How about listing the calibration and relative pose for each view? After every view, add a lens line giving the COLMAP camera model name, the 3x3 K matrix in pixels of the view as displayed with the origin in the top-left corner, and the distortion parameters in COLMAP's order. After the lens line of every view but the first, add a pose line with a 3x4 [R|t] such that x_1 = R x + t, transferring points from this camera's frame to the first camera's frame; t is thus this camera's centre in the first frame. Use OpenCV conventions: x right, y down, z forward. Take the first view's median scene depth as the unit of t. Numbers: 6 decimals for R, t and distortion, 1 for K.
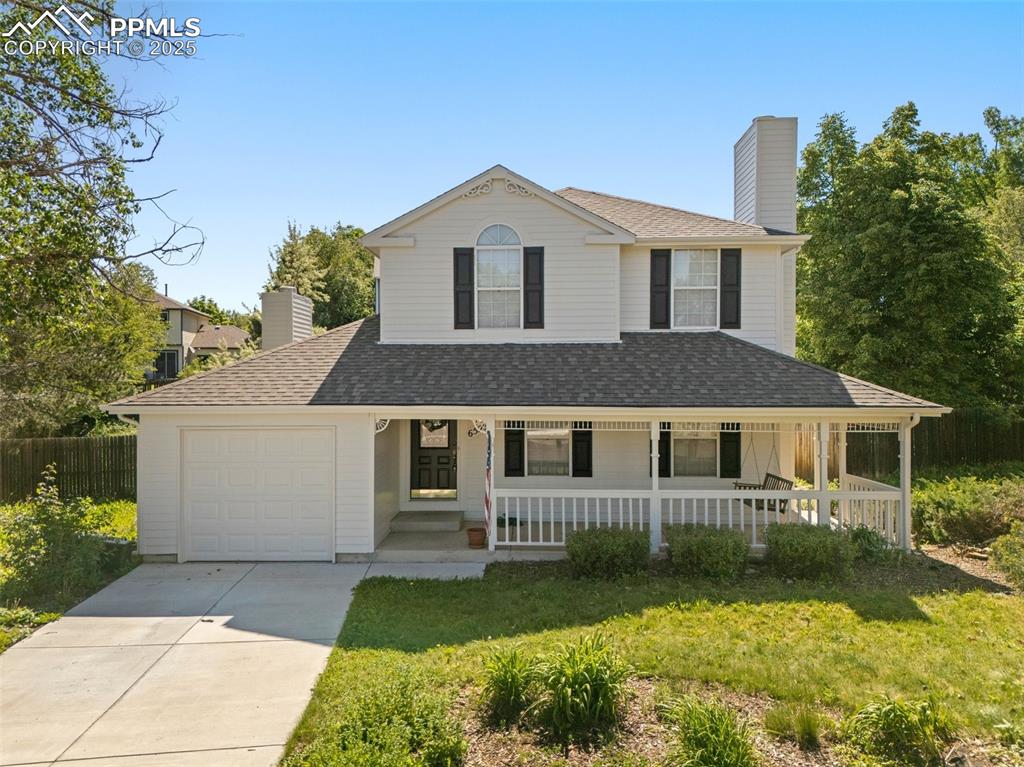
lens RADIAL K [[750.4, 0, 510.0], [0, 750.4, 385.4], [0, 0, 1]] dist [0.082523, -0.094487]
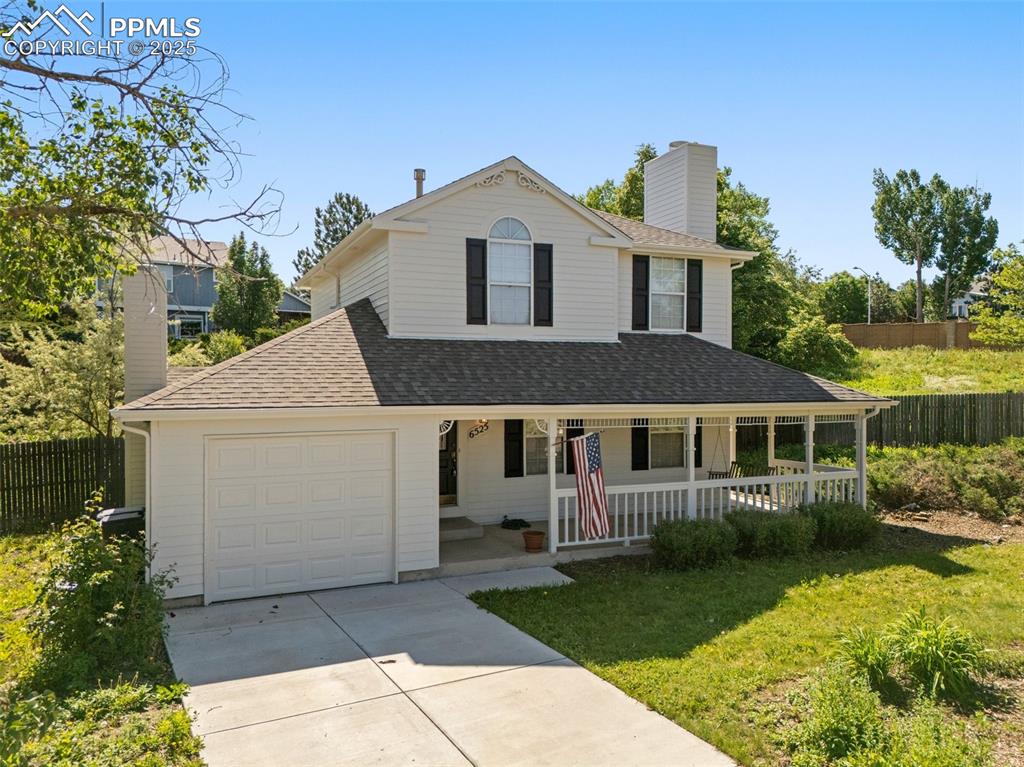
lens RADIAL K [[750.4, 0, 510.0], [0, 750.4, 385.4], [0, 0, 1]] dist [0.082523, -0.094487]
pose [[0.905966, -0.002362, 0.423344, -0.428402], [0.002697, 0.999996, -0.000192, 0.002264], [-0.423342, 0.001315, 0.905969, 0.122768]]
